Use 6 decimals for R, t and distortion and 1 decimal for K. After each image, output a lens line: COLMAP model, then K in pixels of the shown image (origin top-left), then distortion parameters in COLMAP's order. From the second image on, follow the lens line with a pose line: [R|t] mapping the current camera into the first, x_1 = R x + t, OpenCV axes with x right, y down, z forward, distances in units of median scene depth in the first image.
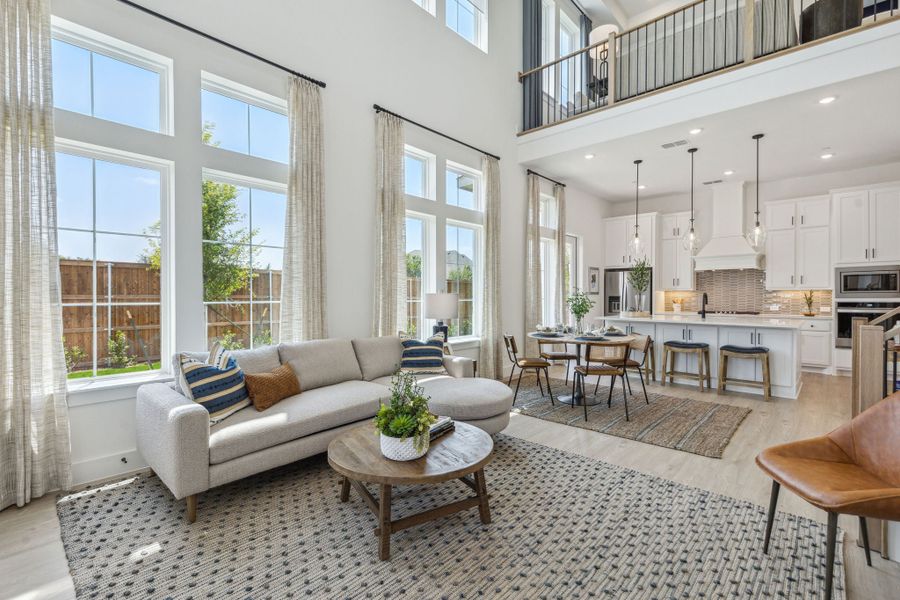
lens RADIAL K [[407.3, 0, 450.5], [0, 407.3, 299.0], [0, 0, 1]] dist [0.008137, -0.001716]
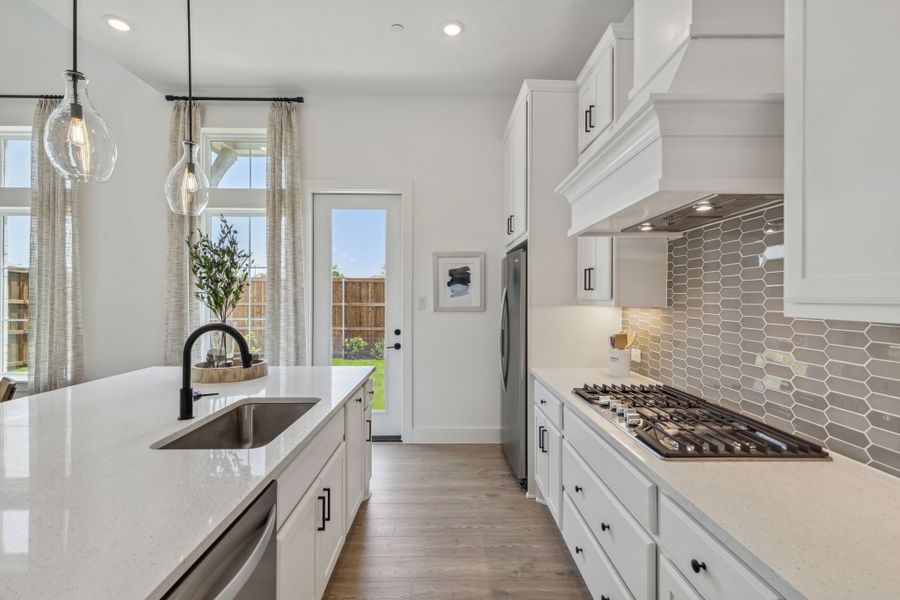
lens RADIAL K [[407.3, 0, 450.6], [0, 407.3, 298.3], [0, 0, 1]] dist [0.008137, -0.001716]
pose [[0.690735, 0.001617, -0.723106, 0.914811], [-0.006750, 0.999968, -0.004212, -0.032119], [0.723076, 0.007790, 0.690725, 0.919432]]
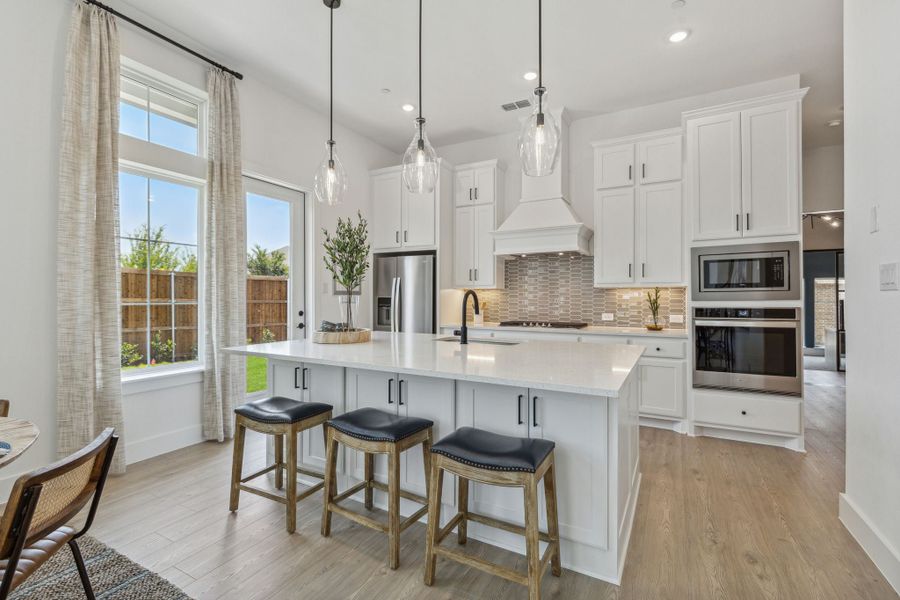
lens RADIAL K [[407.3, 0, 450.4], [0, 407.3, 297.2], [0, 0, 1]] dist [0.008137, -0.001716]
pose [[0.970078, -0.000228, 0.242793, 0.479505], [0.002173, 0.999968, -0.007745, -0.003720], [-0.242783, 0.008041, 0.970047, 0.534526]]
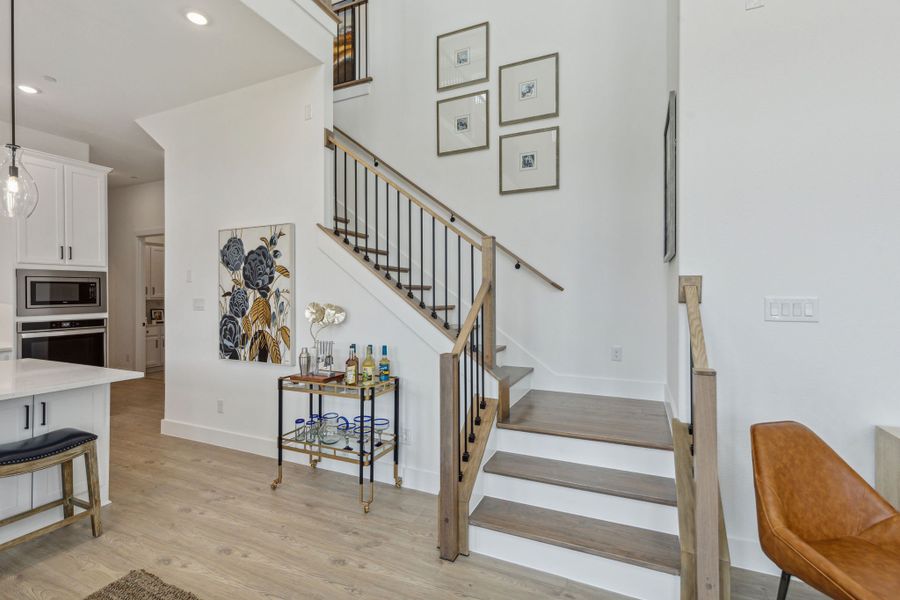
lens RADIAL K [[407.3, 0, 449.9], [0, 407.3, 294.6], [0, 0, 1]] dist [0.008137, -0.001716]
pose [[-0.313248, 0.003390, 0.949665, 0.124102], [0.008664, 0.999962, -0.000712, -0.030418], [-0.949632, 0.008005, -0.313266, 0.567793]]
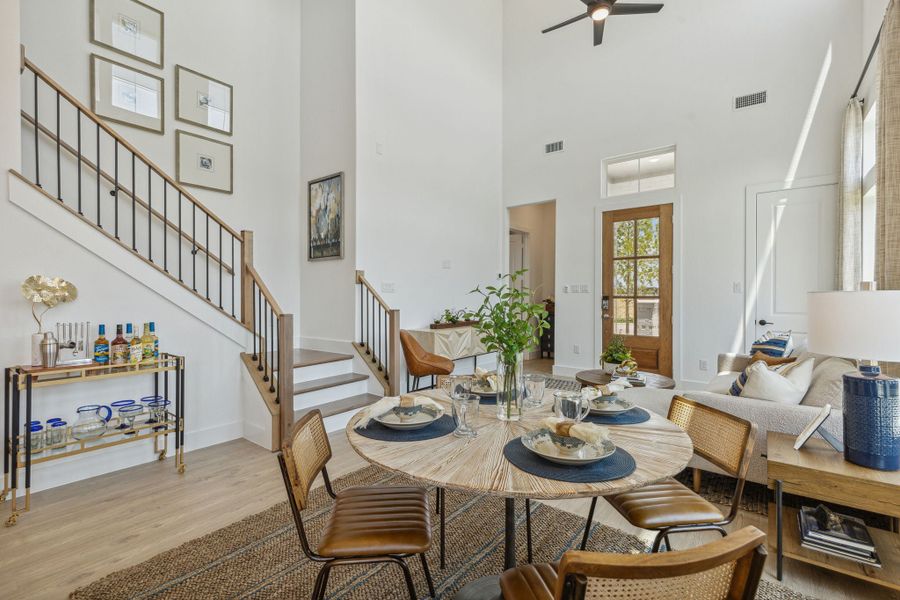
lens RADIAL K [[407.3, 0, 449.2], [0, 407.3, 296.2], [0, 0, 1]] dist [0.008137, -0.001716]
pose [[-0.997059, -0.002297, -0.076606, 0.291998], [-0.003257, 0.999918, 0.012412, -0.009147], [0.076571, 0.012626, -0.996984, 0.990824]]
